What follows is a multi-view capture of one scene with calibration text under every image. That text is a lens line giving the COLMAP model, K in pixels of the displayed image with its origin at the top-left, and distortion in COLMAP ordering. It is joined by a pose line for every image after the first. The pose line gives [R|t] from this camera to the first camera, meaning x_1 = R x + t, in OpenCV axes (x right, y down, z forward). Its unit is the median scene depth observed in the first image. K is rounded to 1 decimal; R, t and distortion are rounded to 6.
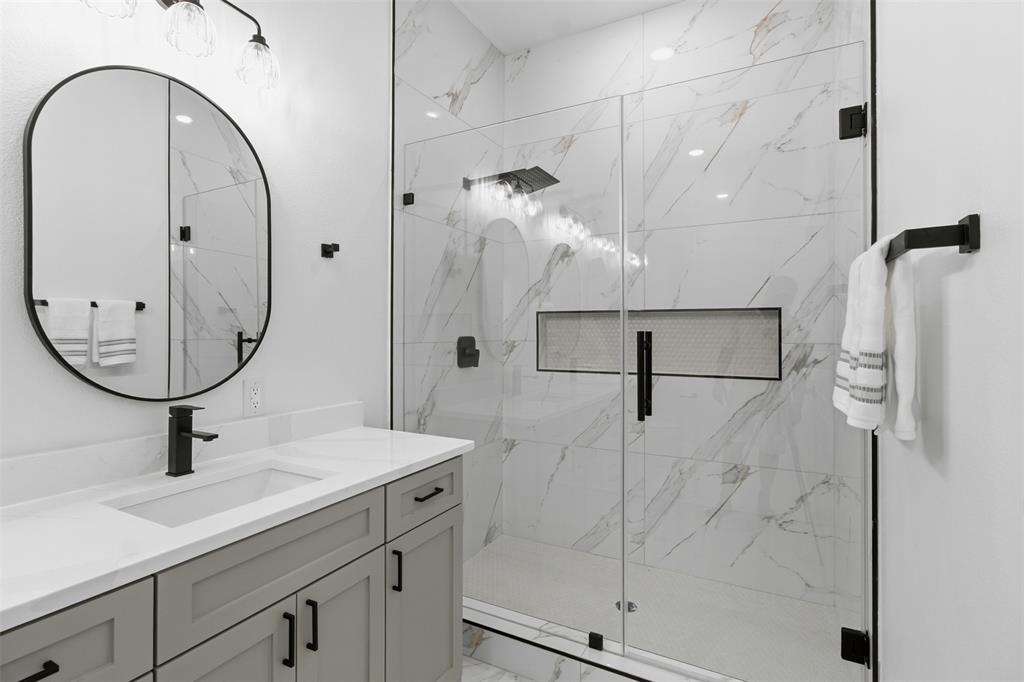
lens RADIAL K [[470.8, 0, 510.3], [0, 470.8, 329.0], [0, 0, 1]] dist [0.004772, 0.000689]
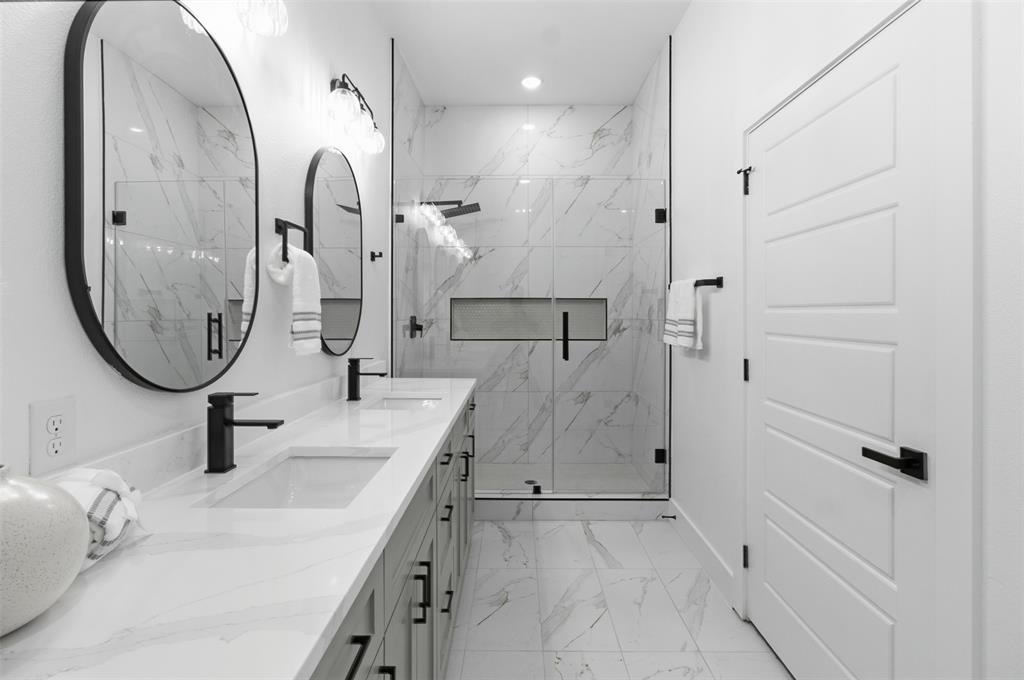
lens RADIAL K [[434.1, 0, 507.4], [0, 434.1, 313.3], [0, 0, 1]] dist [-0.000578, 0.000166]
pose [[0.904138, -0.002535, 0.427233, -0.441325], [-0.000761, 0.999971, 0.007544, -0.002383], [-0.427240, -0.007146, 0.904110, -0.291890]]
